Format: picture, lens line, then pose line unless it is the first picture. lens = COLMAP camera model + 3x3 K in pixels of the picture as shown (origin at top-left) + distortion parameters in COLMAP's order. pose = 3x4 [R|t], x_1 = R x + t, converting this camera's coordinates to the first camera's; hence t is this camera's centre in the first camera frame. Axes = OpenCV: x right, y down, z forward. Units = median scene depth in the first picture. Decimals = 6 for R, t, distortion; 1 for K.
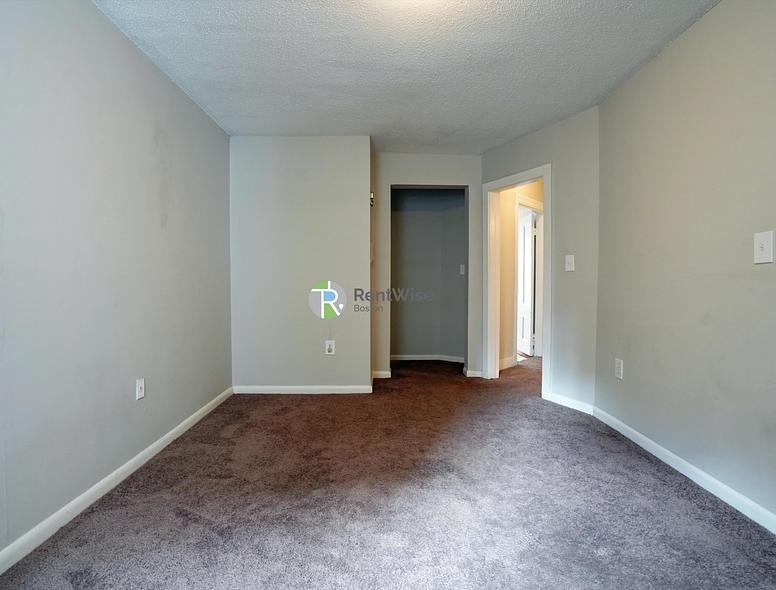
lens RADIAL K [[418.7, 0, 385.3], [0, 418.7, 294.3], [0, 0, 1]] dist [-0.052967, 0.020636]
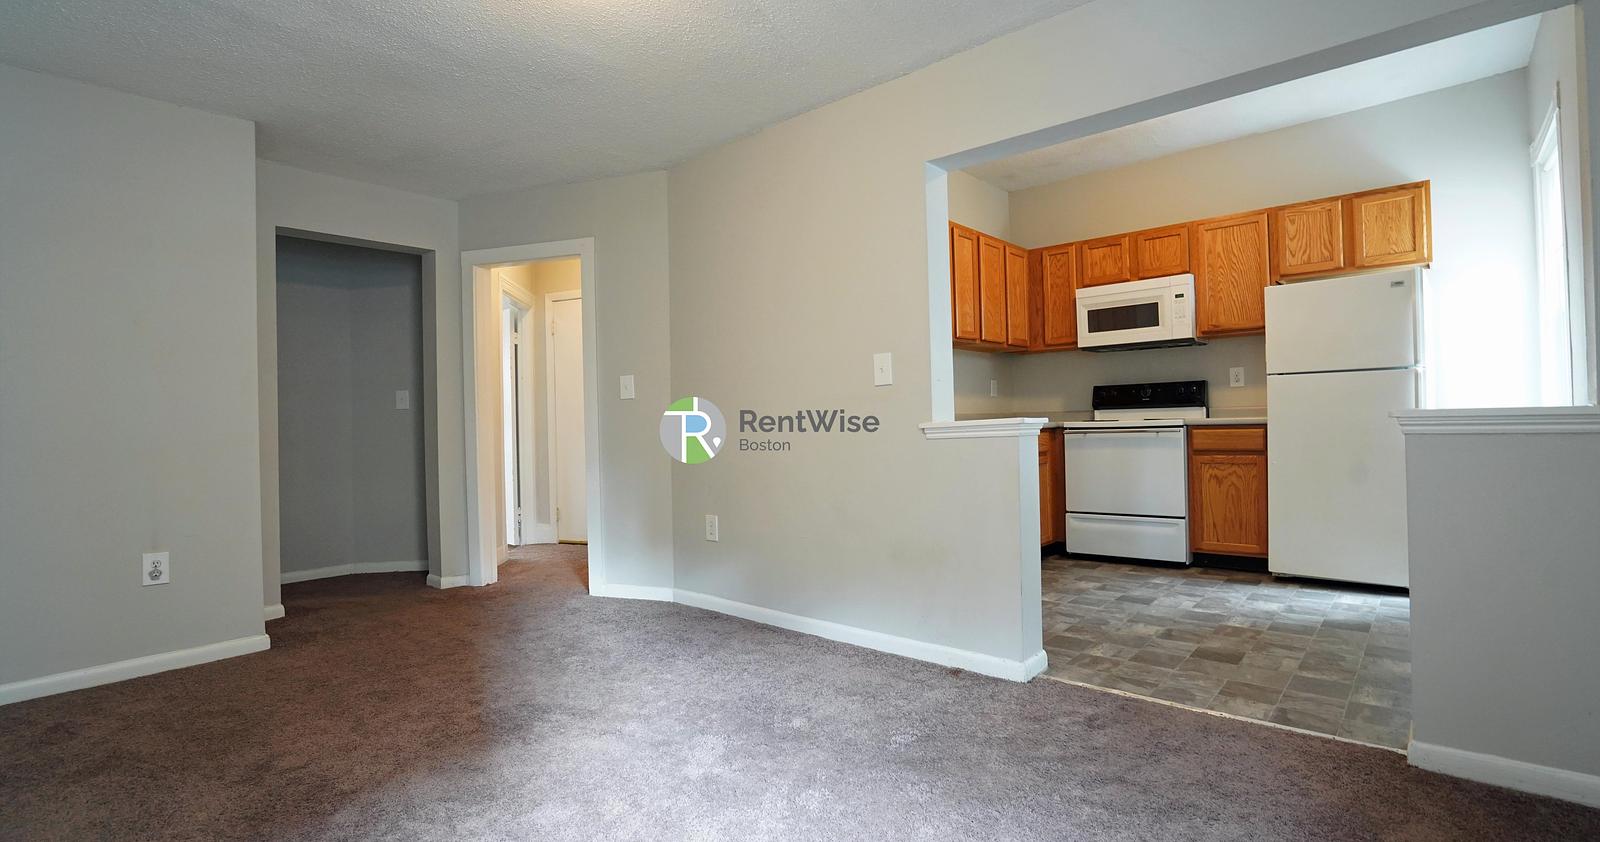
lens RADIAL K [[719.4, 0, 796.5], [0, 719.4, 412.7], [0, 0, 1]] dist [-0.026569, 0.000602]
pose [[0.693789, -0.007549, 0.720139, -0.253224], [0.043564, 0.998554, -0.031503, 0.019193], [-0.718860, 0.053229, 0.693114, -0.026576]]
